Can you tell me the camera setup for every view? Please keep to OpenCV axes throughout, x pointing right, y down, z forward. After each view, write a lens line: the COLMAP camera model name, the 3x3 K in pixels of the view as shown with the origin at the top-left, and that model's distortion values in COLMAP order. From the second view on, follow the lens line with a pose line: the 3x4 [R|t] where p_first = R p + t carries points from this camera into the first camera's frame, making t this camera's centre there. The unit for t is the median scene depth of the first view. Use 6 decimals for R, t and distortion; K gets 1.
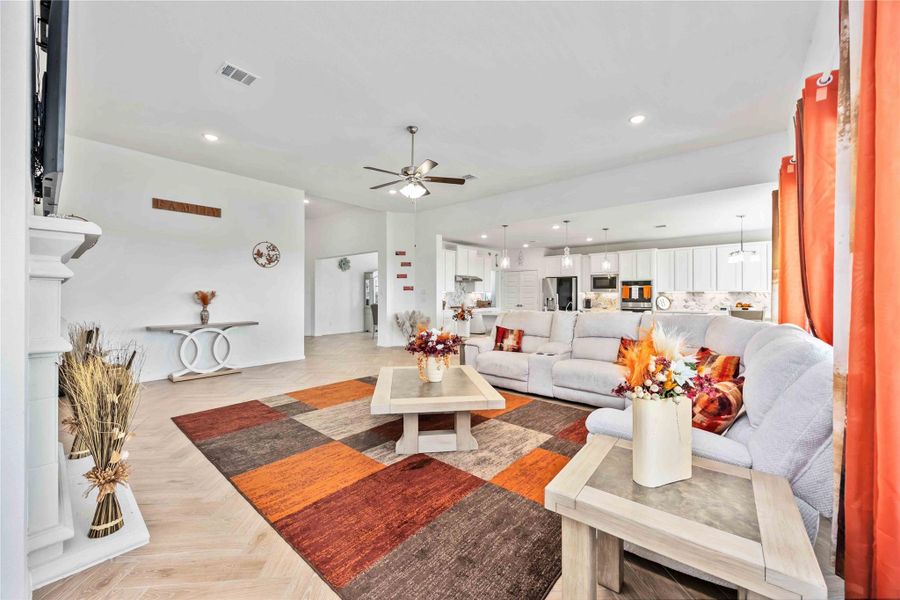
lens RADIAL K [[345.2, 0, 447.1], [0, 345.2, 295.4], [0, 0, 1]] dist [-0.008801, 0.001259]
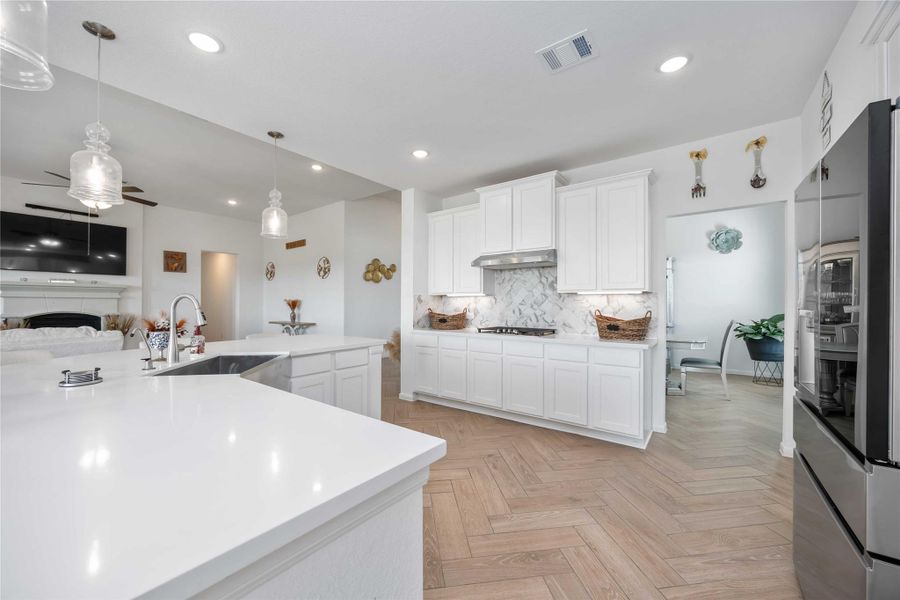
lens RADIAL K [[345.2, 0, 450.7], [0, 345.2, 300.7], [0, 0, 1]] dist [-0.008801, 0.001259]
pose [[0.069172, -0.007500, -0.997577, 0.496186], [0.000609, 0.999972, -0.007476, 0.002667], [0.997605, -0.000090, 0.069175, 0.982342]]
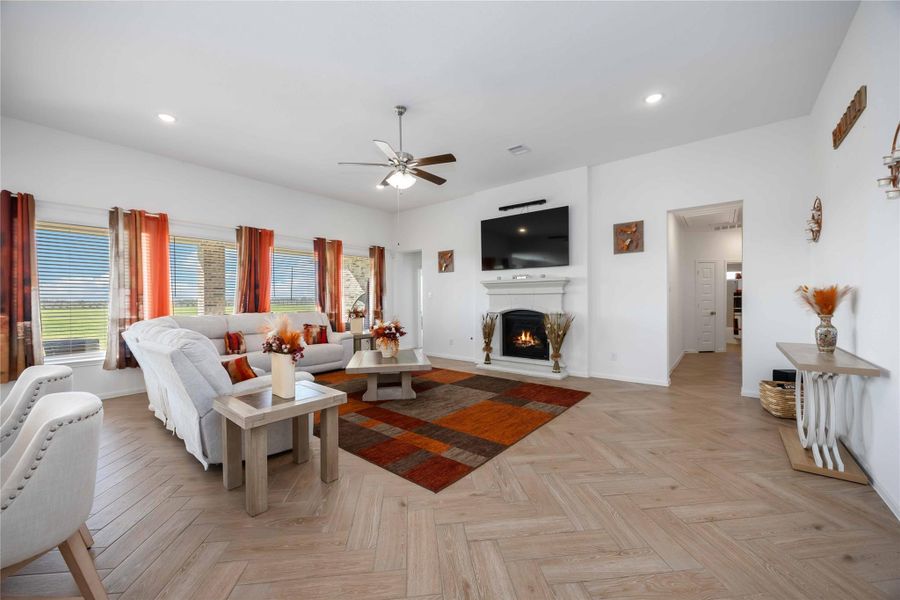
lens RADIAL K [[345.2, 0, 451.5], [0, 345.2, 300.8], [0, 0, 1]] dist [-0.008801, 0.001259]
pose [[-0.999199, 0.007576, -0.039303, -0.094553], [0.007507, 0.999970, 0.001910, 0.002049], [0.039316, 0.001614, -0.999226, 0.923424]]
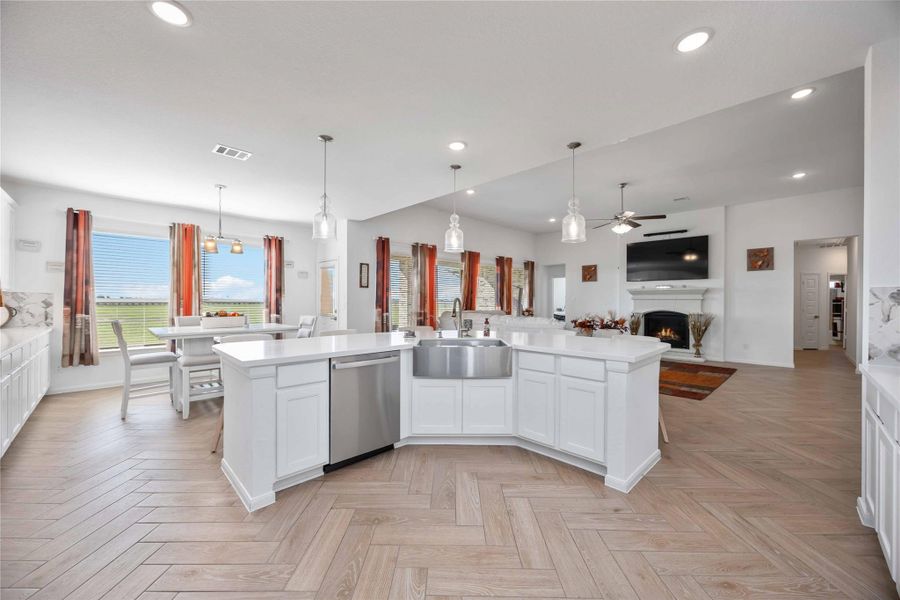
lens RADIAL K [[345.2, 0, 448.4], [0, 345.2, 300.6], [0, 0, 1]] dist [-0.008801, 0.001259]
pose [[-0.996595, -0.004852, 0.082315, 0.241441], [-0.005257, 0.999975, -0.004698, 0.001484], [-0.082290, -0.005114, -0.996595, 1.207480]]
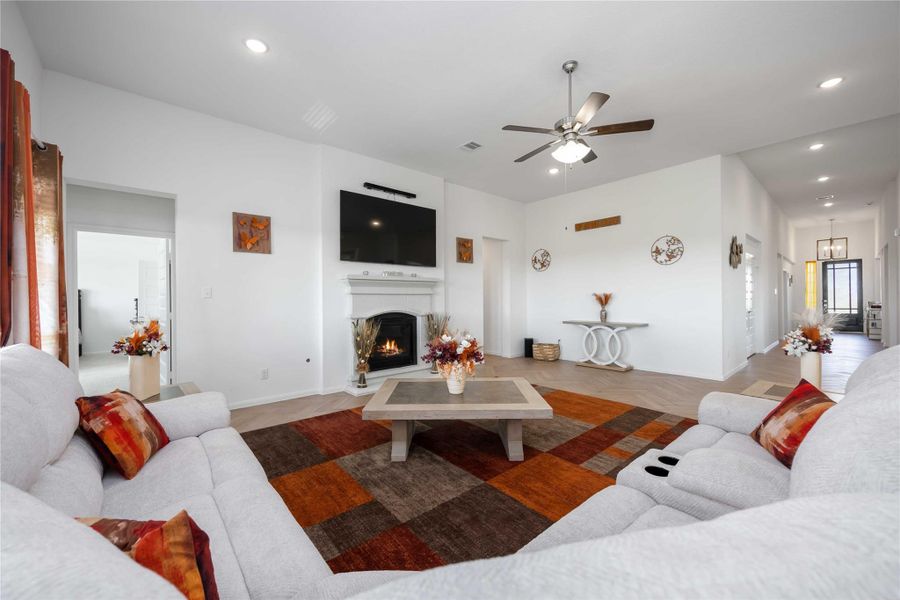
lens RADIAL K [[345.2, 0, 447.5], [0, 345.2, 307.0], [0, 0, 1]] dist [-0.008801, 0.001259]
pose [[-0.142096, 0.020610, -0.989638, 0.316280], [0.013372, 0.999732, 0.018900, 0.002593], [0.989763, -0.010548, -0.142334, 0.410889]]
